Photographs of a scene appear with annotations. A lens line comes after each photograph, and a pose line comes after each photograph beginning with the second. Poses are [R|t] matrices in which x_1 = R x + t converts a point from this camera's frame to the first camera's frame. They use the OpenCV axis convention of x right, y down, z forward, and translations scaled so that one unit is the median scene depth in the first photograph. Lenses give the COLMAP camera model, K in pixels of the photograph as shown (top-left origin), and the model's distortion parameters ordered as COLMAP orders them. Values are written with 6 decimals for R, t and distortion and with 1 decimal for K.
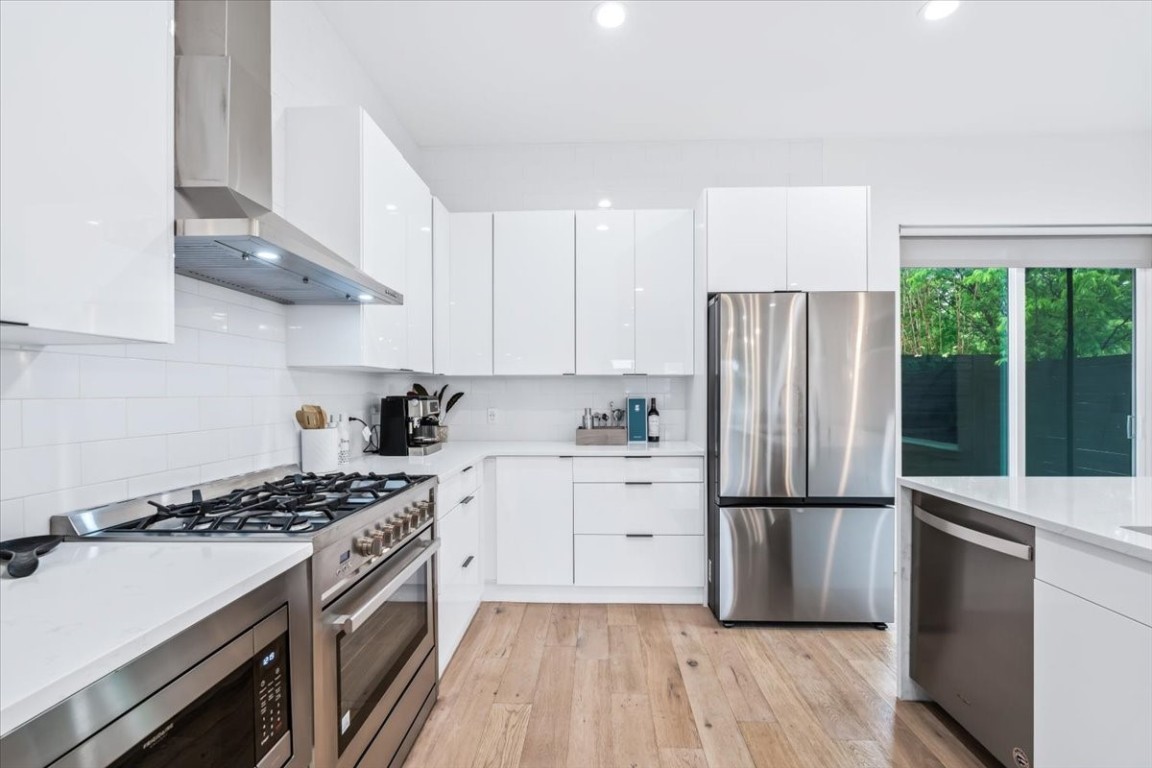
lens RADIAL K [[506.4, 0, 577.3], [0, 506.4, 392.5], [0, 0, 1]] dist [-0.004221, -0.000223]
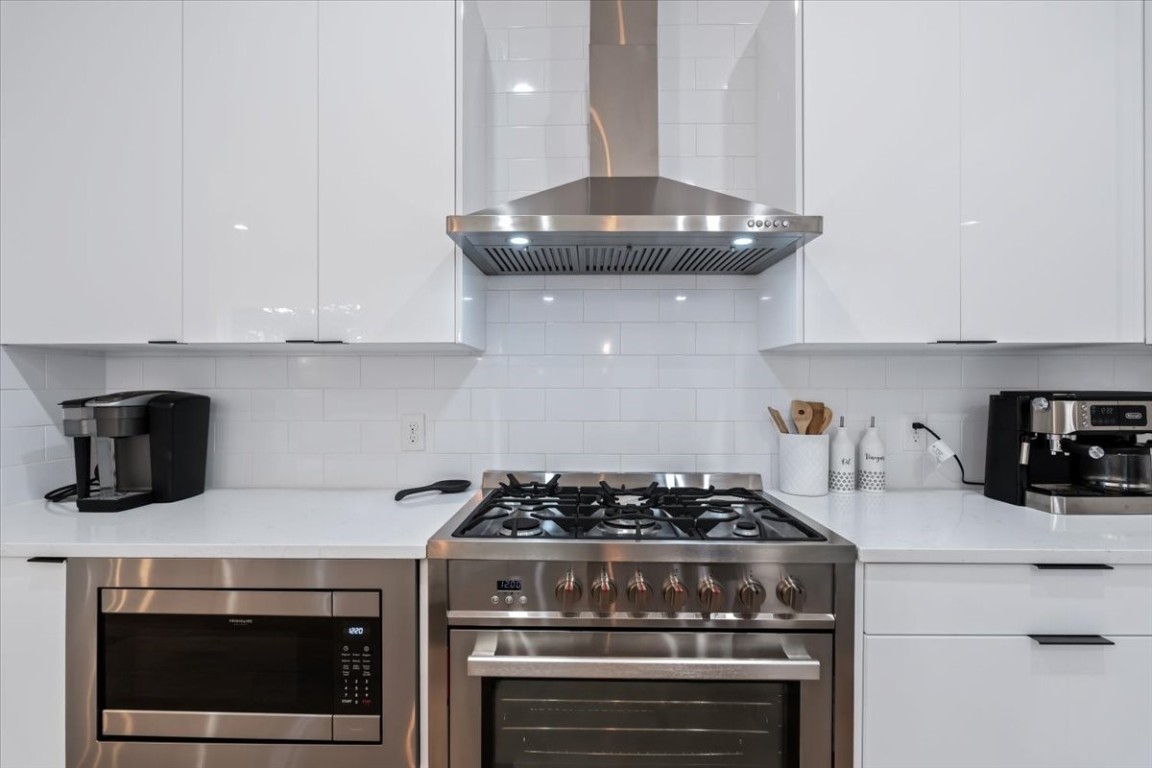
lens RADIAL K [[504.1, 0, 576.8], [0, 504.1, 387.8], [0, 0, 1]] dist [-0.011316, -0.000053]
pose [[0.027750, 0.008930, -0.999575, 0.179971], [-0.002816, 0.999957, 0.008855, -0.000052], [0.999611, 0.002569, 0.027774, 0.558391]]
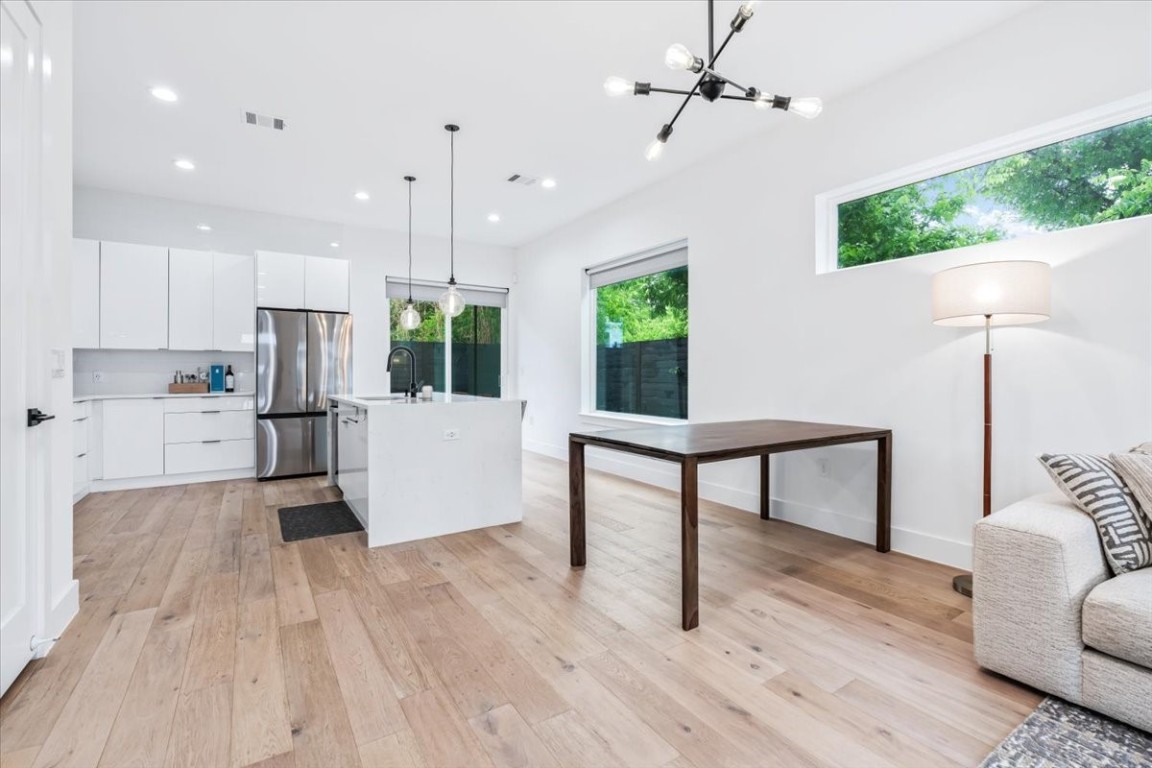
lens RADIAL K [[513.6, 0, 575.0], [0, 513.6, 371.3], [0, 0, 1]] dist [-0.001468, -0.000136]
pose [[0.819034, 0.003232, 0.573735, 0.151679], [0.001117, 0.999973, -0.007228, 0.059700], [-0.573743, 0.006561, 0.819009, -1.360057]]
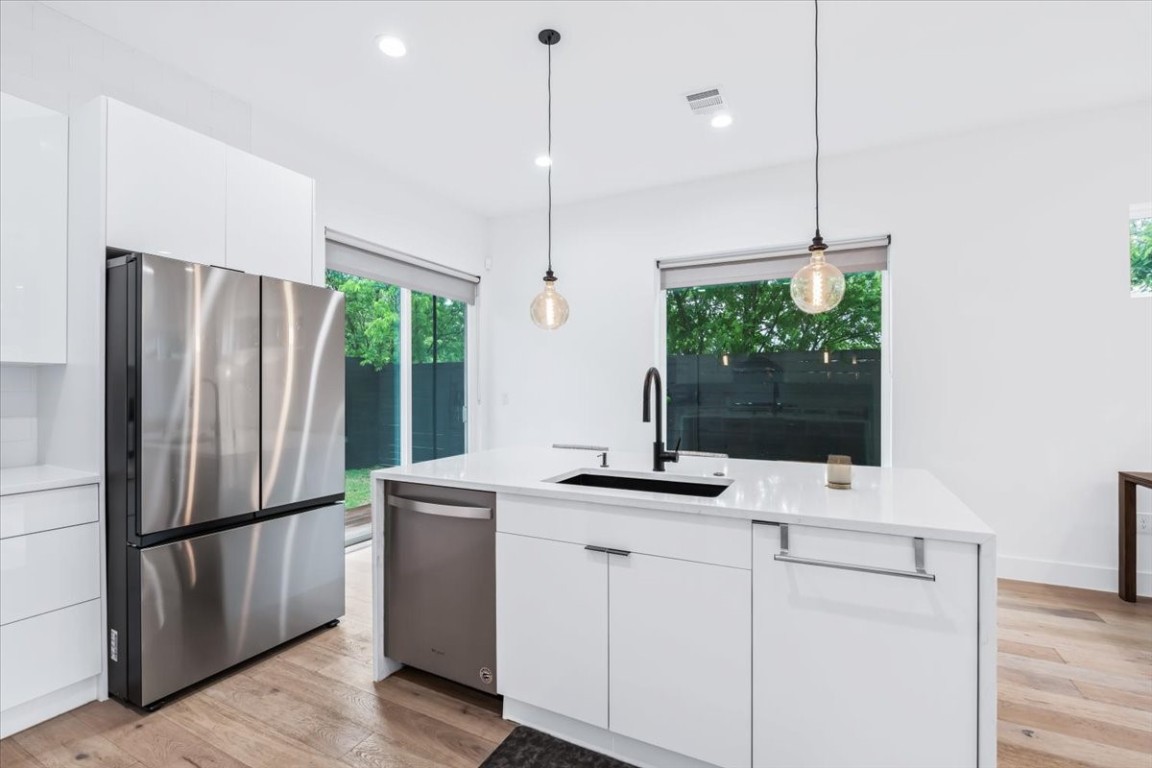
lens RADIAL K [[513.5, 0, 576.1], [0, 513.5, 387.8], [0, 0, 1]] dist [-0.005443, -0.000840]
pose [[0.415896, 0.003772, 0.909404, -0.128707], [-0.000080, 0.999992, -0.004111, -0.001413], [-0.909412, 0.001637, 0.415893, 0.141158]]
